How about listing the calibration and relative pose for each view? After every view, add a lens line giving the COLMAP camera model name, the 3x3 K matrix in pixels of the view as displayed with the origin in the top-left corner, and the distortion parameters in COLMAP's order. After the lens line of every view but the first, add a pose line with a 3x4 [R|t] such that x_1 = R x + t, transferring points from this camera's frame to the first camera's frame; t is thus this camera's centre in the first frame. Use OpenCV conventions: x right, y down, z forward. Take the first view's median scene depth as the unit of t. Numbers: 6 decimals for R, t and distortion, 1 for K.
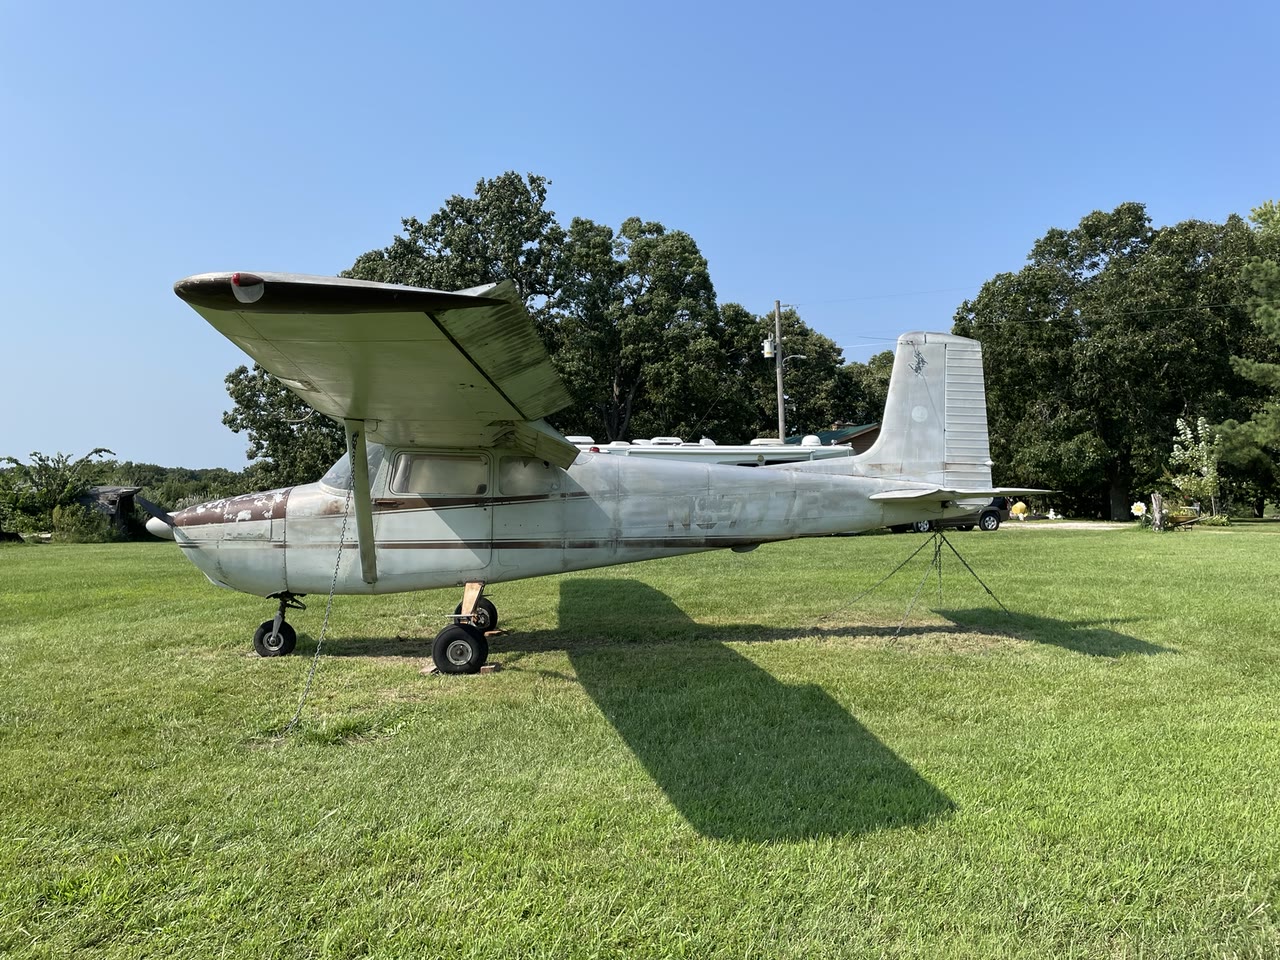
lens RADIAL K [[968.9, 0, 639.3], [0, 968.9, 504.5], [0, 0, 1]] dist [0.011347, -0.036674]
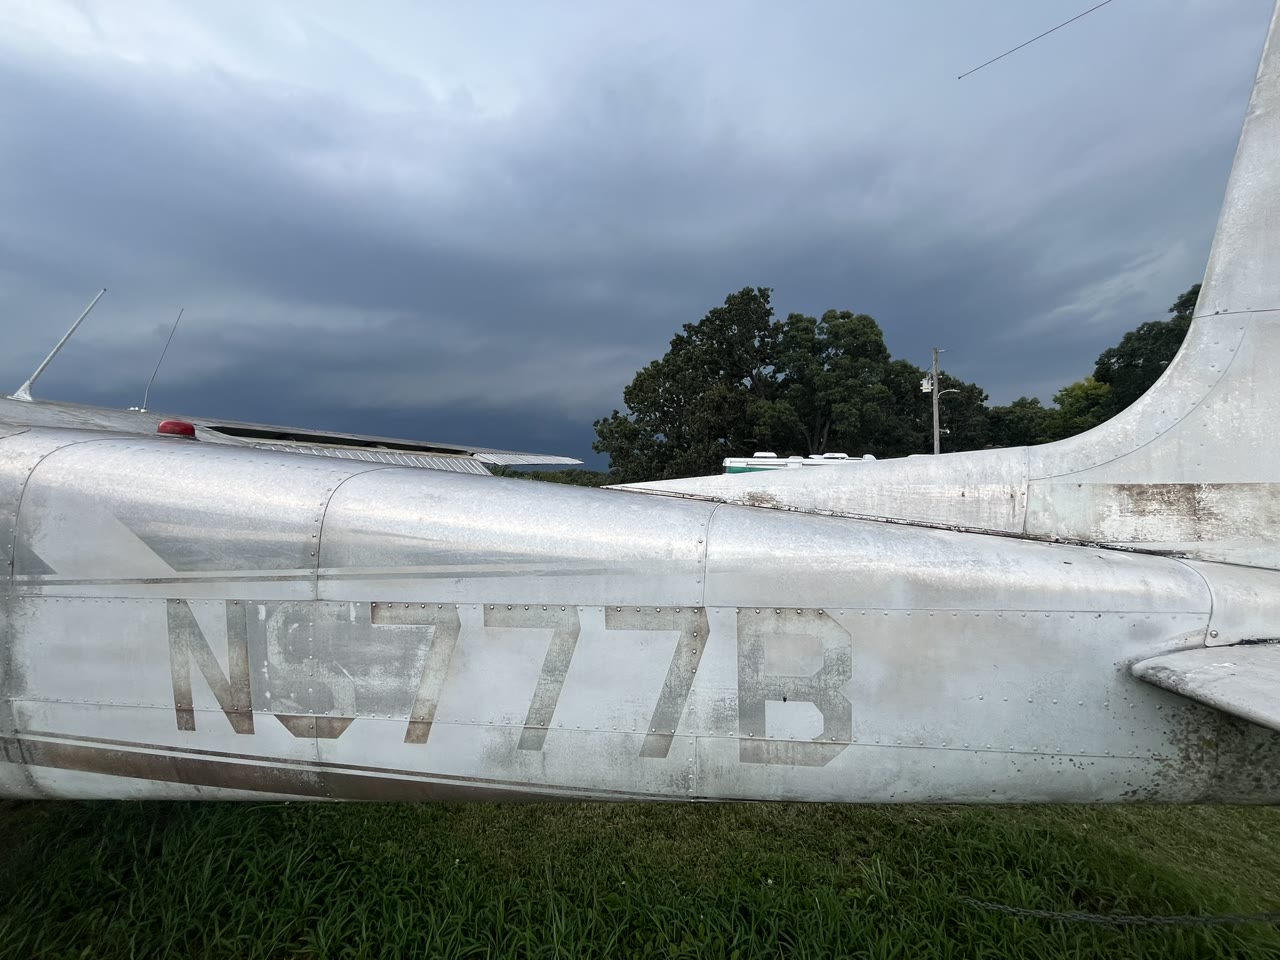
lens RADIAL K [[518.6, 0, 640.0], [0, 518.6, 480.0], [0, 0, 1]] dist [-0.008549, -0.001140]
pose [[0.923860, 0.020226, -0.382196, 0.034014], [-0.030239, 0.999338, -0.020210, -0.006951], [0.381534, 0.030229, 0.923860, 0.160332]]
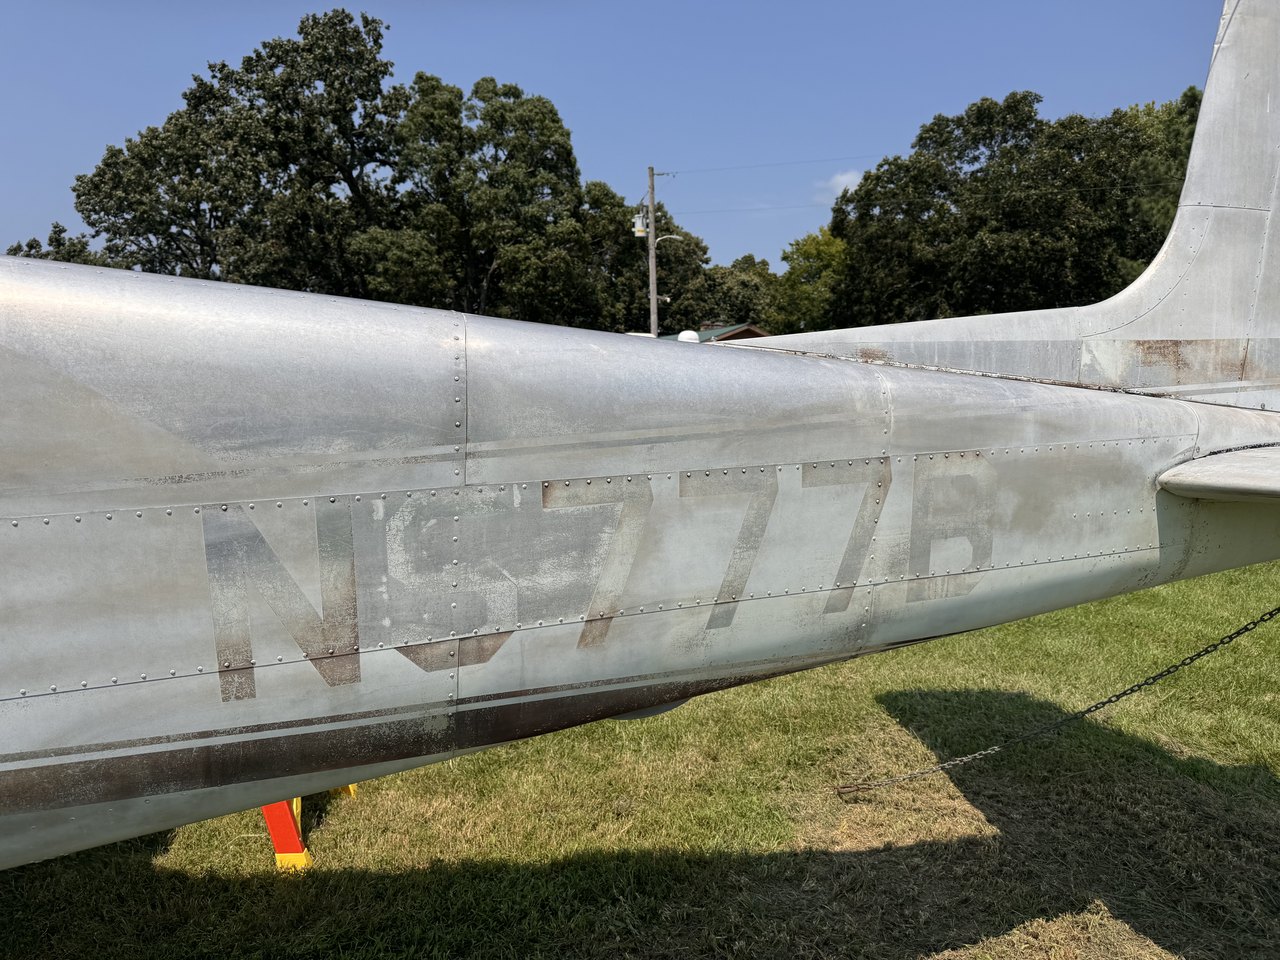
lens RADIAL K [[893.0, 0, 621.5], [0, 893.0, 482.0], [0, 0, 1]] dist [0.096141, -0.136966]
pose [[0.992189, 0.001954, 0.124732, 0.013976], [-0.013075, 0.995999, 0.088402, -0.004547], [-0.124060, -0.089342, 0.988244, 0.146118]]
